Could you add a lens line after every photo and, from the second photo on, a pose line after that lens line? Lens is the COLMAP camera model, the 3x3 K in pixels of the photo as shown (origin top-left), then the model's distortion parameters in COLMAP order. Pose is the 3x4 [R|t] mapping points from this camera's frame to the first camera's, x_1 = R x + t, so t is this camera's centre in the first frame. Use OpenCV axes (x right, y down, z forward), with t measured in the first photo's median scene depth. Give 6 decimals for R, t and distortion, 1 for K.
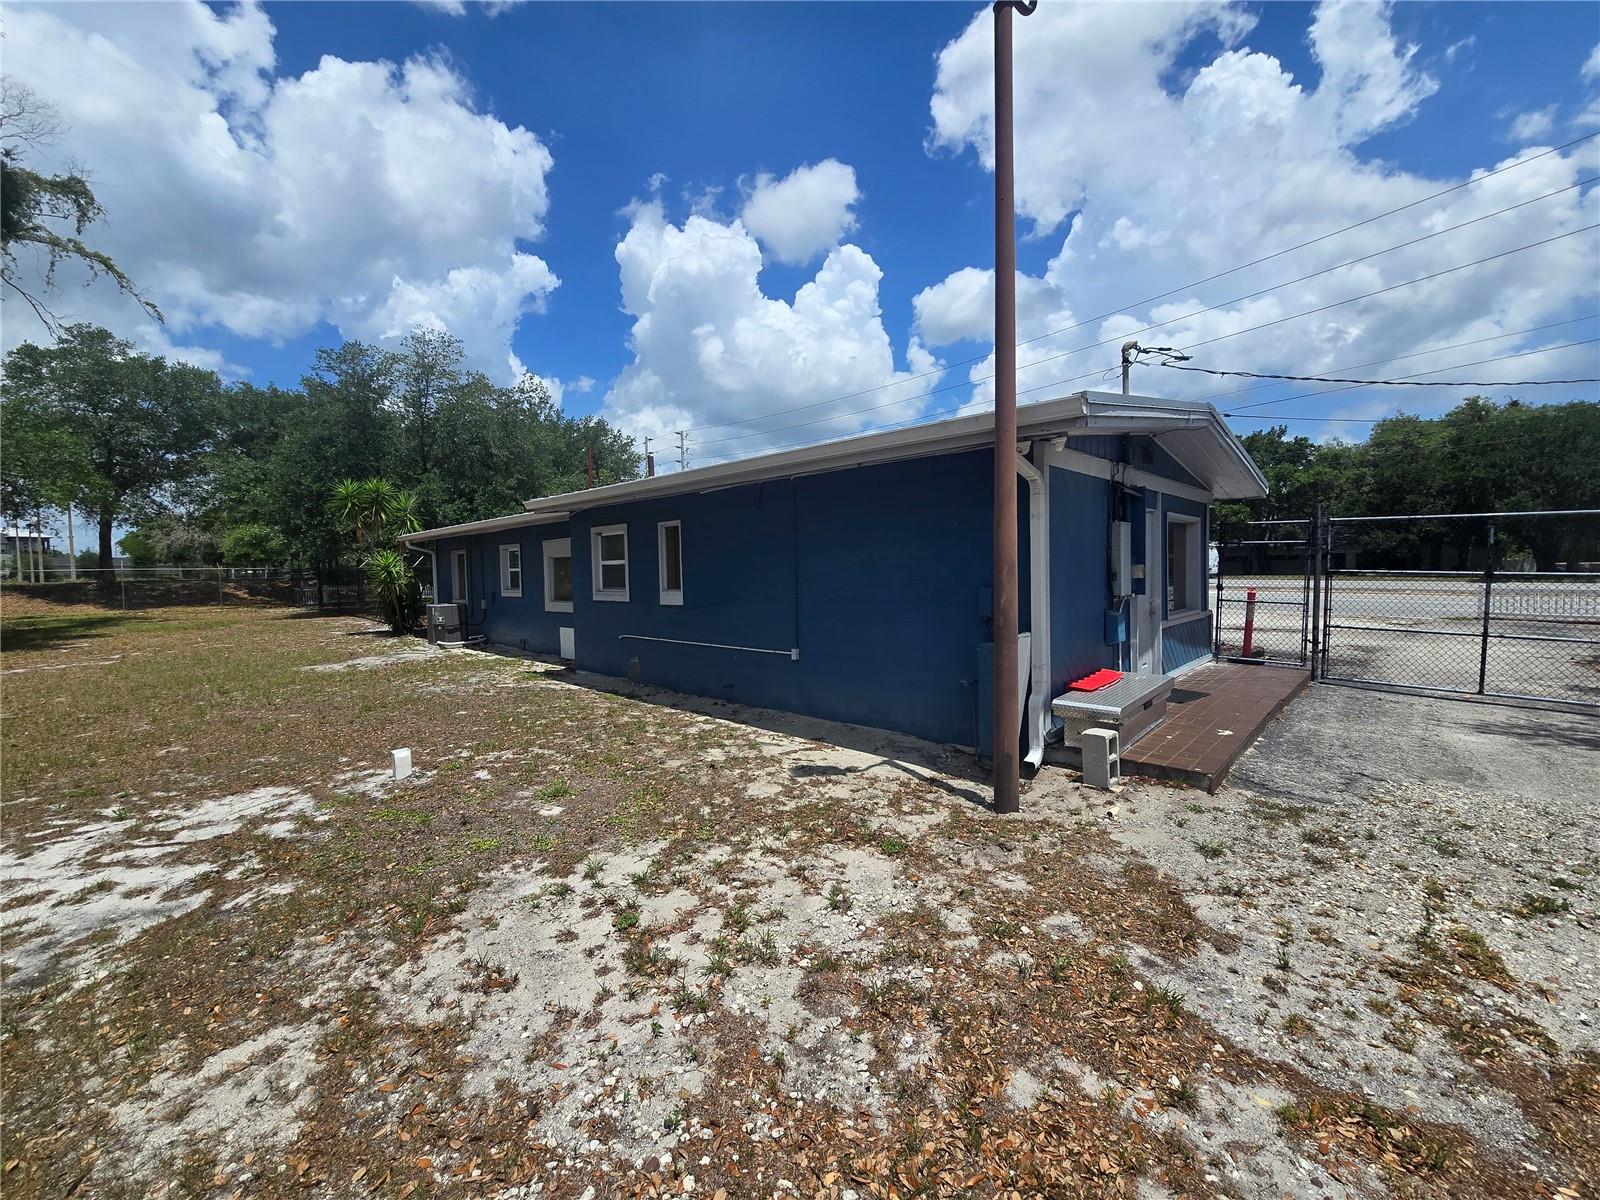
lens RADIAL K [[660.8, 0, 800.0], [0, 660.8, 600.0], [0, 0, 1]] dist [-0.003968, 0.002450]
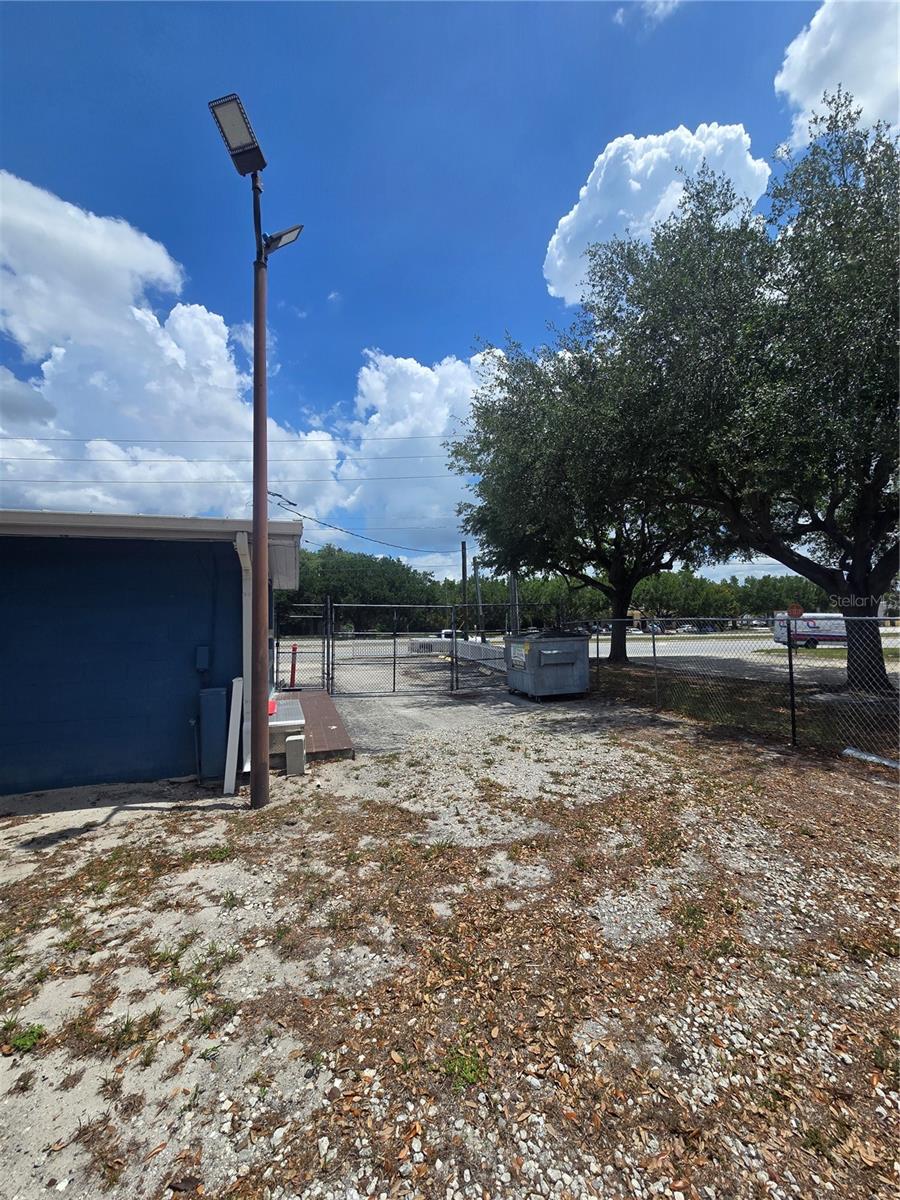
lens RADIAL K [[495.6, 0, 450.0], [0, 495.6, 600.0], [0, 0, 1]] dist [-0.003968, 0.002450]
pose [[0.488117, 0.047801, 0.871468, -0.522363], [0.058004, 0.994515, -0.087039, 0.003719], [-0.870849, 0.093034, 0.482667, 0.135980]]
